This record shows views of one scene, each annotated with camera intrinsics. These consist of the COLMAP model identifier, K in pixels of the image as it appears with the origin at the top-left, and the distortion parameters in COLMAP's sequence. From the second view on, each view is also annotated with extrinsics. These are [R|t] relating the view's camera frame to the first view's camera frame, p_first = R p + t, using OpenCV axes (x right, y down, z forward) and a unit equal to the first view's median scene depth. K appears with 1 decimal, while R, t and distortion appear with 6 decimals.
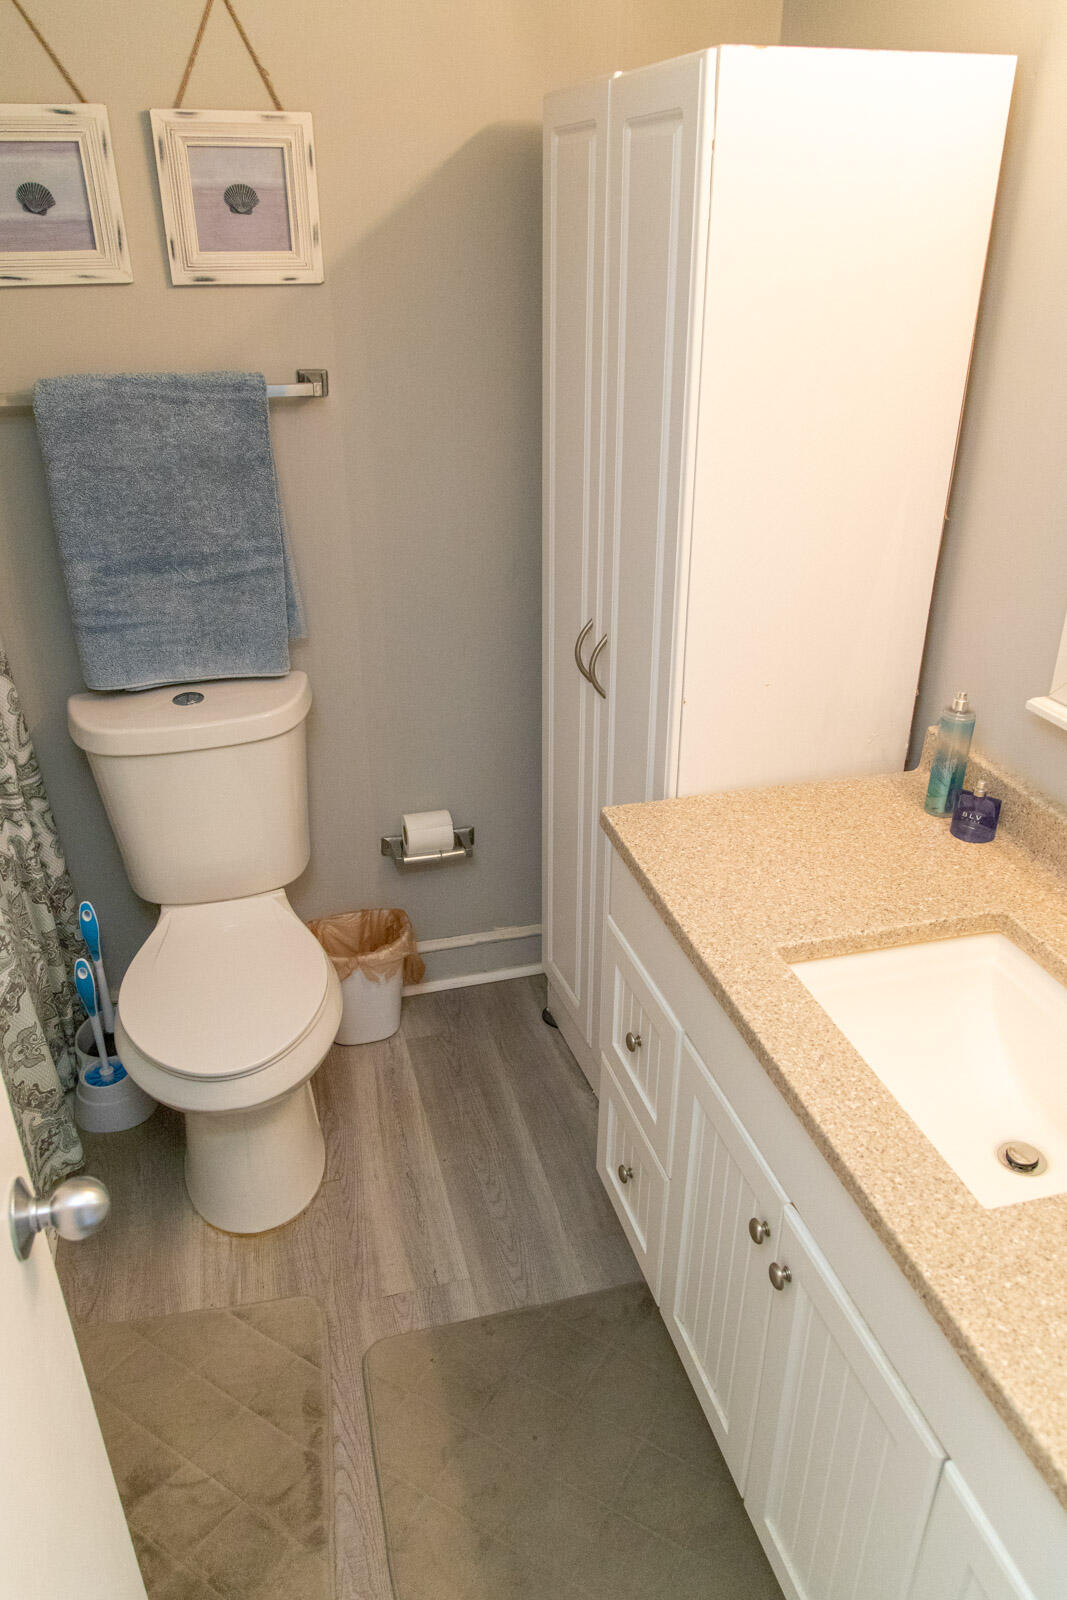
lens RADIAL K [[1151.0, 0, 533.5], [0, 1151.0, 800.0], [0, 0, 1]] dist [0.005384, 0.002827]
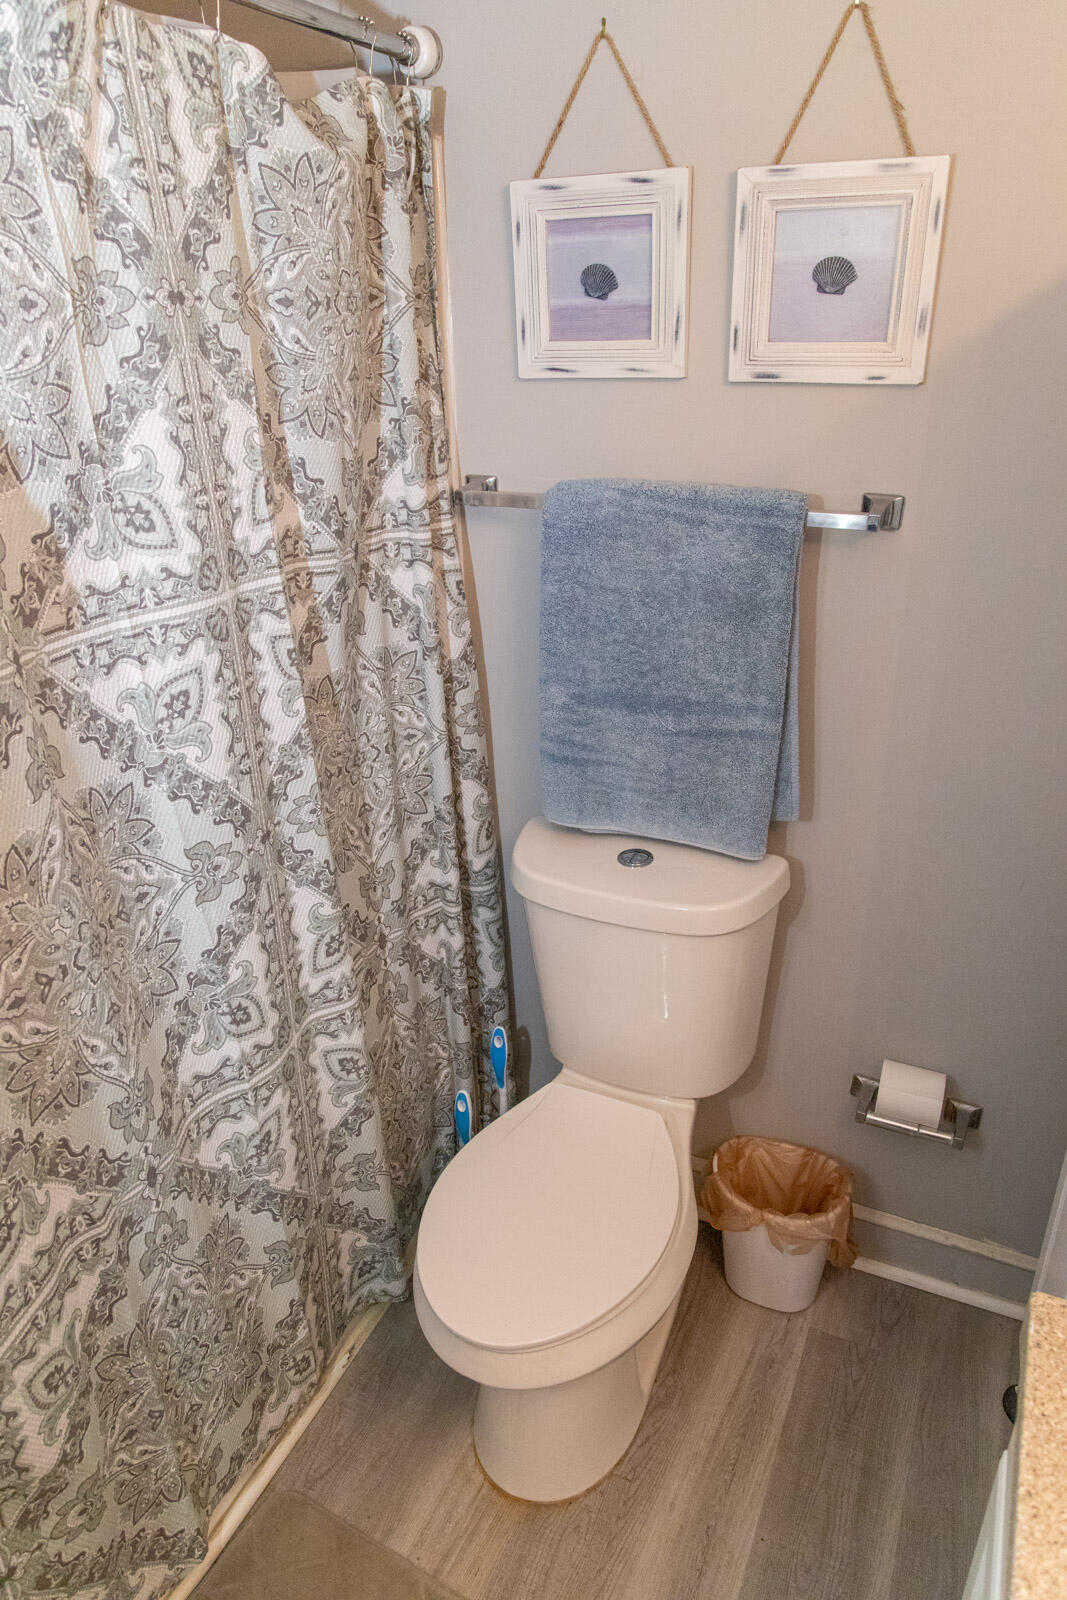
lens RADIAL K [[1079.9, 0, 533.5], [0, 1079.9, 800.0], [0, 0, 1]] dist [0.001404, 0.003433]
pose [[0.767891, 0.262247, -0.584441, 0.103468], [-0.275412, 0.958889, 0.068406, -0.172823], [0.578353, 0.108434, 0.808548, 0.326044]]
